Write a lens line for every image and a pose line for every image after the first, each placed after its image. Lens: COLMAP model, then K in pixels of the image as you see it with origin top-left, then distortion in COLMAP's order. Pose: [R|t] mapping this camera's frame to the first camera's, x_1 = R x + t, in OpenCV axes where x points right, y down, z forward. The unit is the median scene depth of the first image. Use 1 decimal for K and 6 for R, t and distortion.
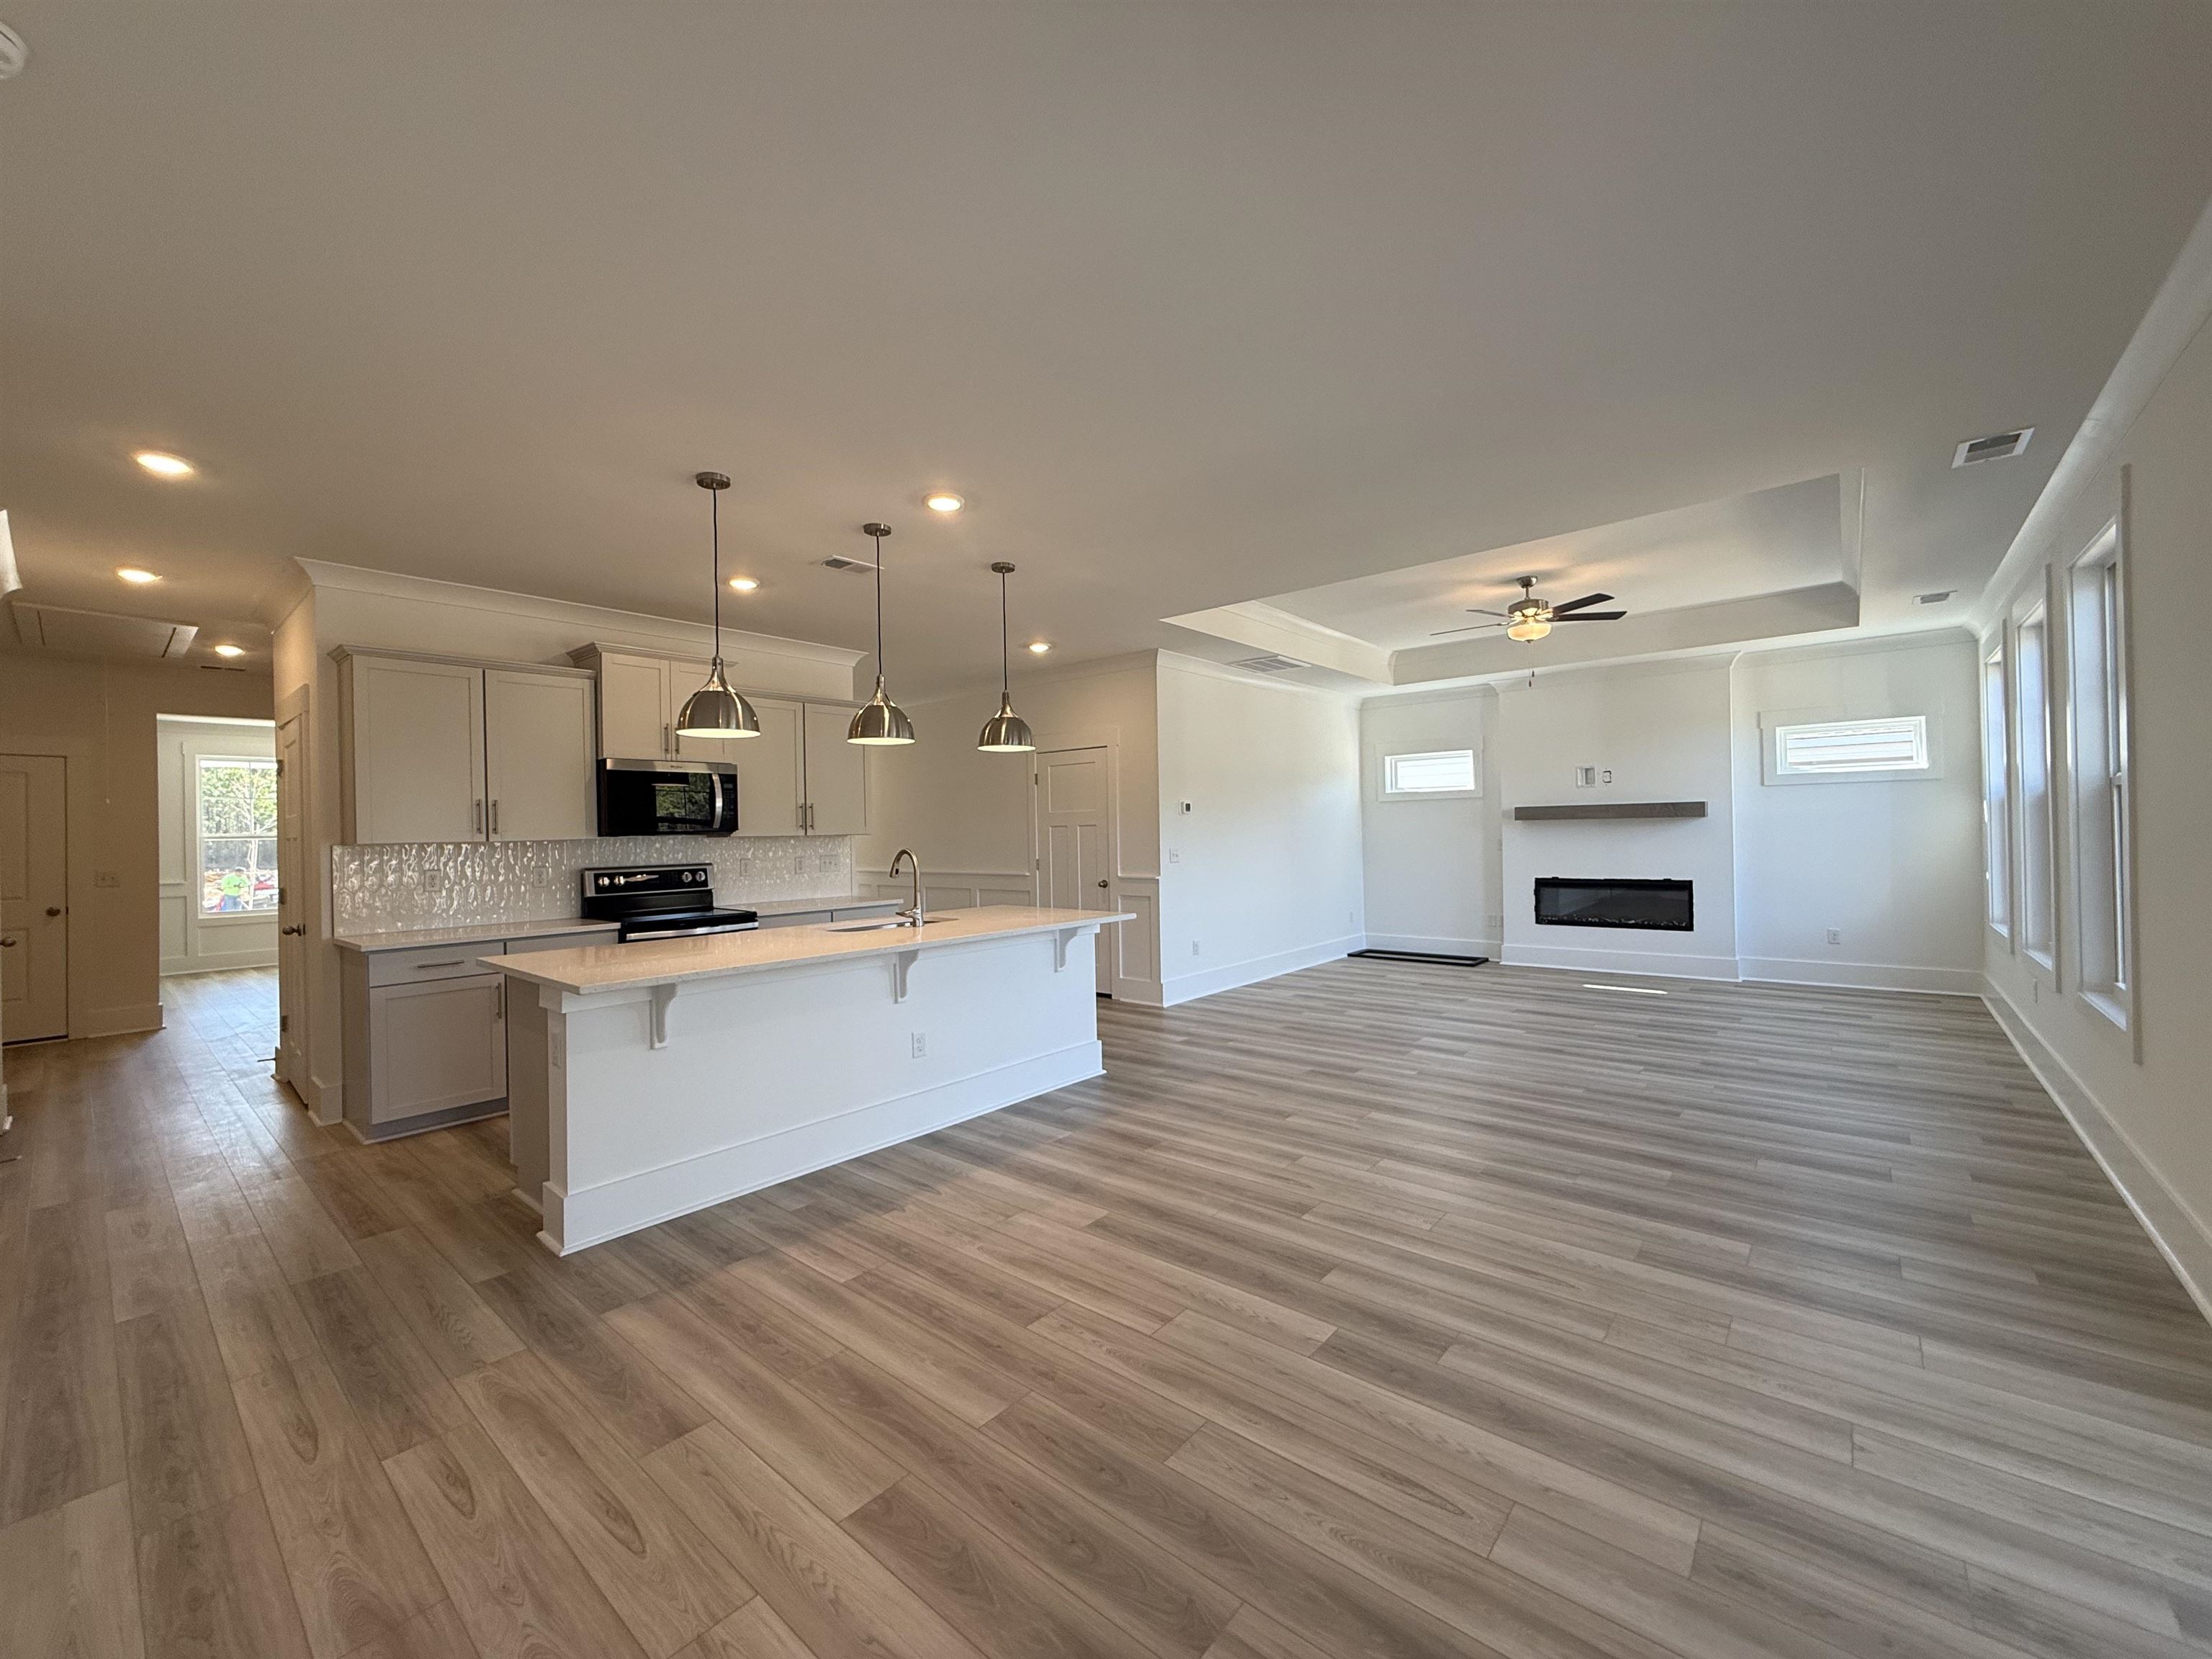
lens RADIAL K [[881.6, 0, 1100.3], [0, 881.6, 829.8], [0, 0, 1]] dist [-0.000664, 0.000213]
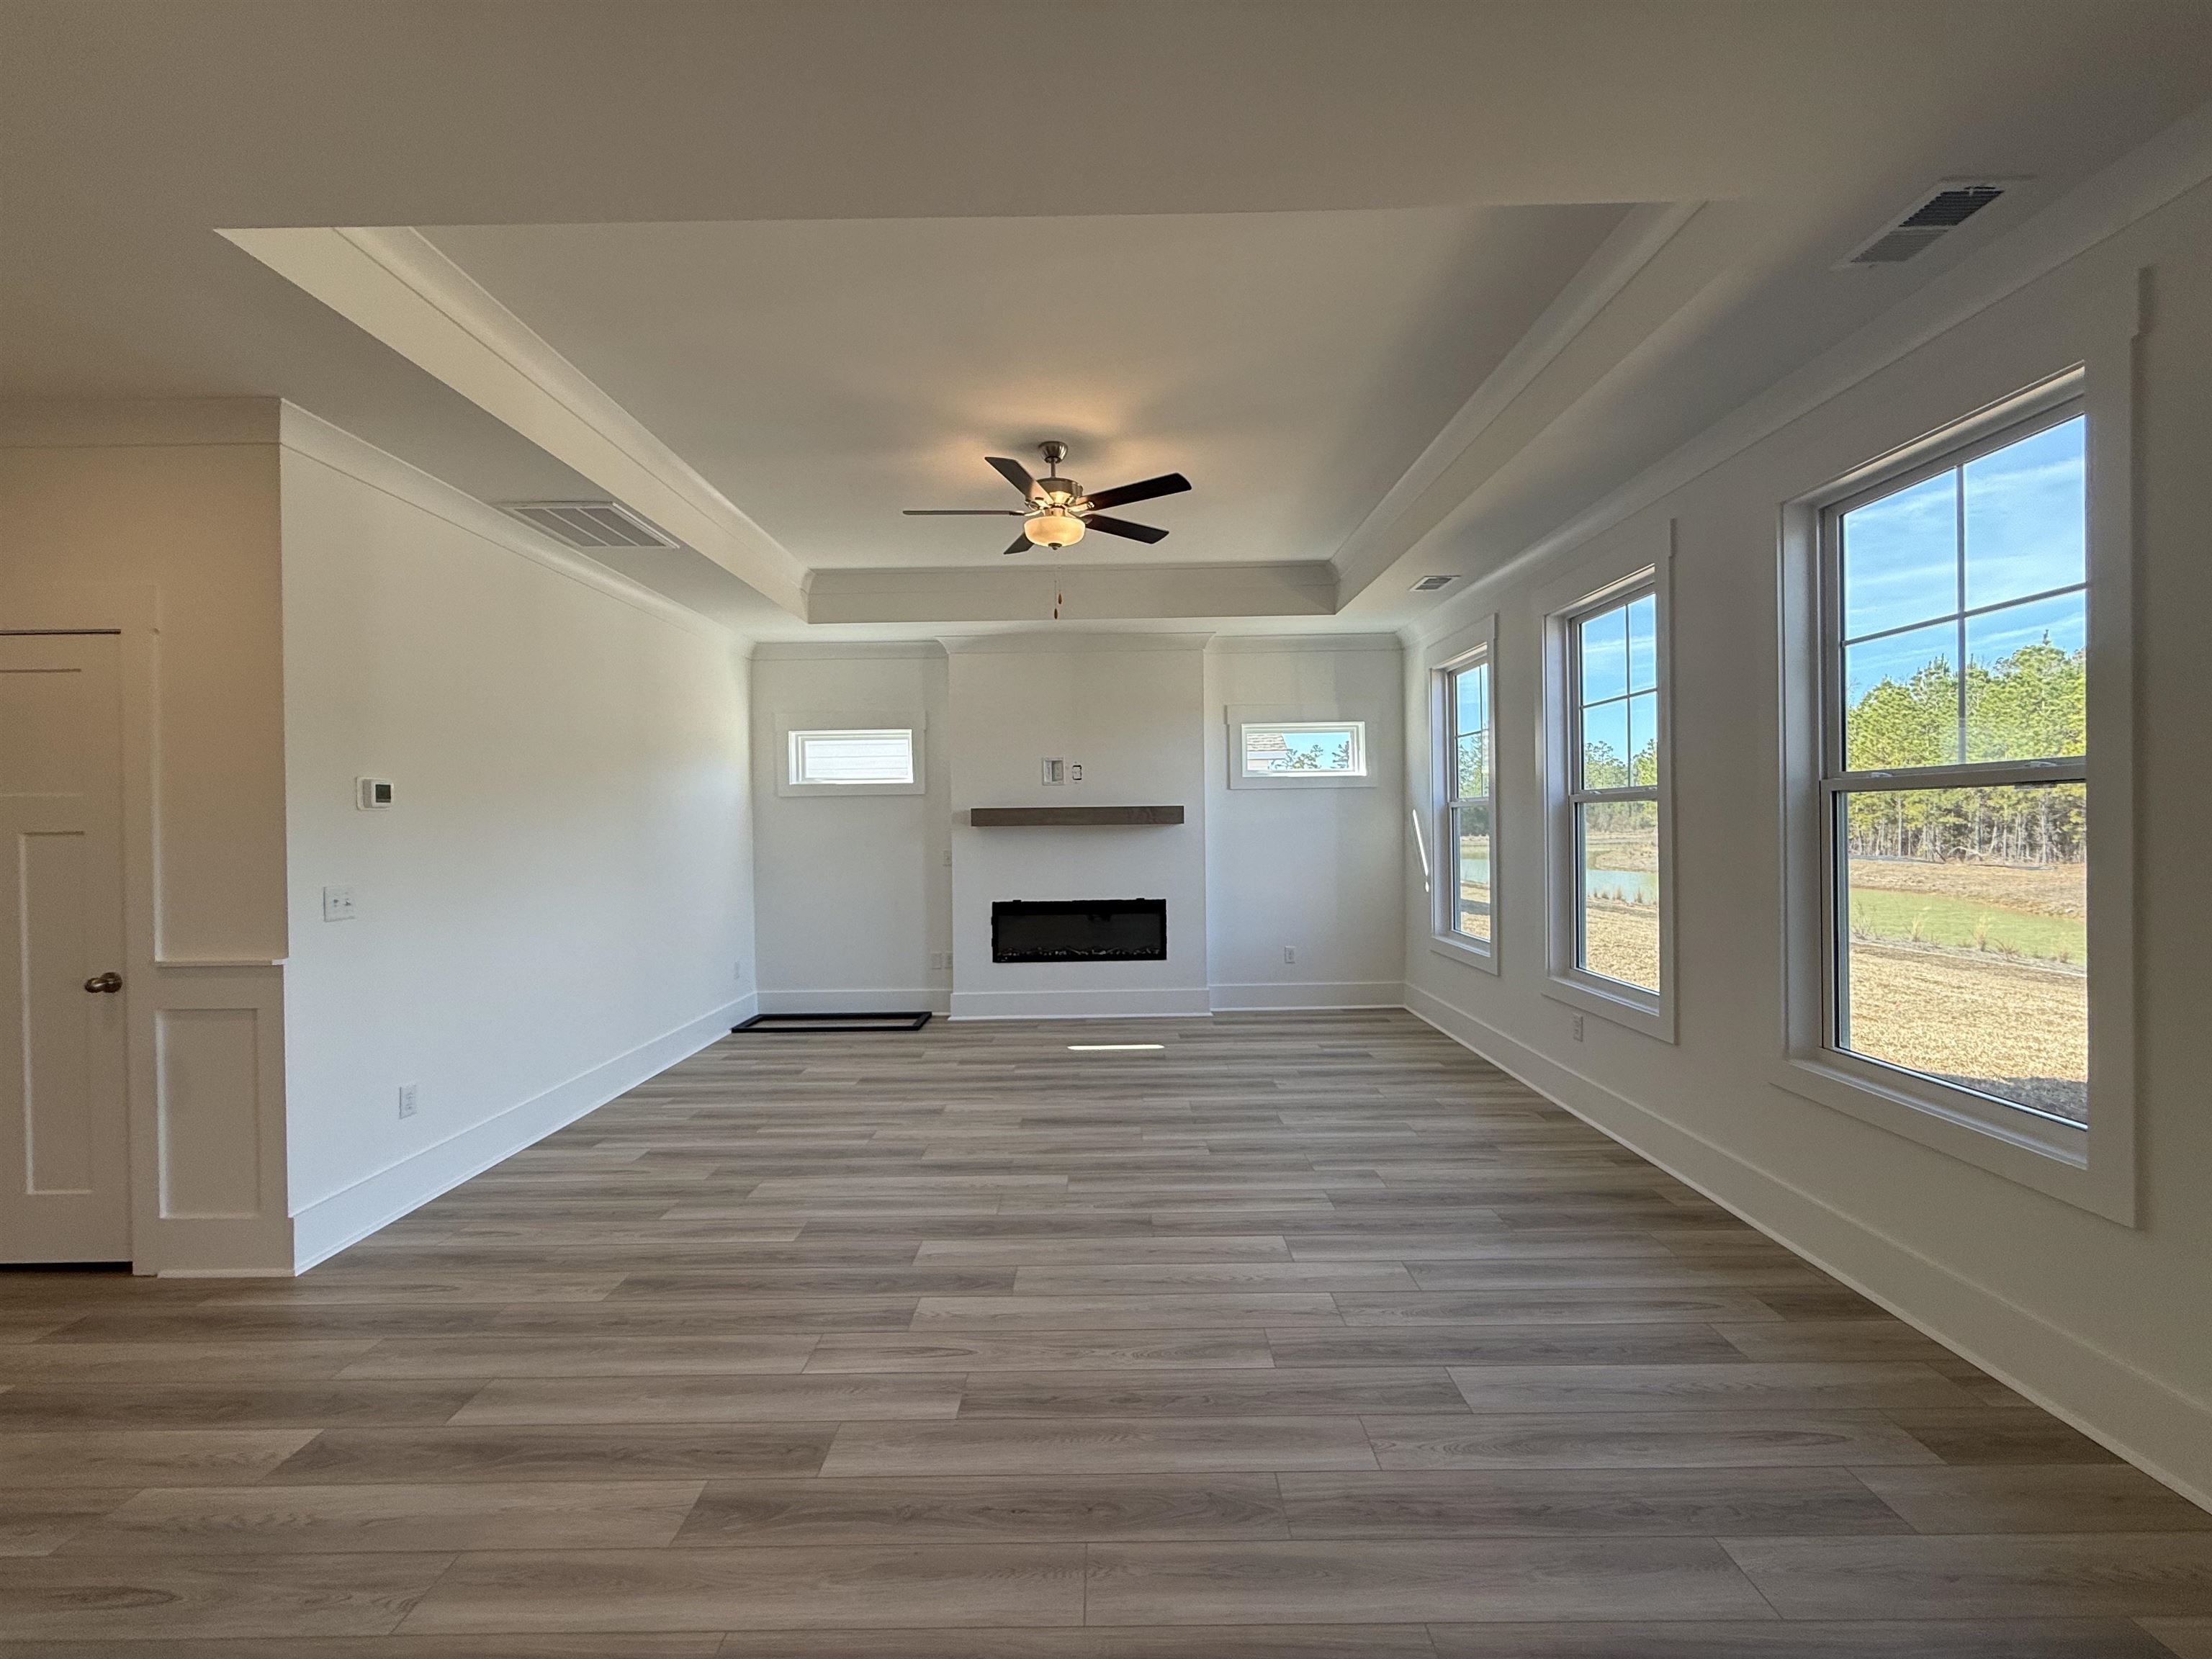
lens RADIAL K [[881.6, 0, 1106.5], [0, 881.6, 832.2], [0, 0, 1]] dist [-0.000664, 0.000213]
pose [[0.760959, 0.002928, 0.648794, 0.142455], [-0.002803, 0.999995, -0.001226, -0.009571], [-0.648794, -0.000886, 0.760963, 0.680643]]
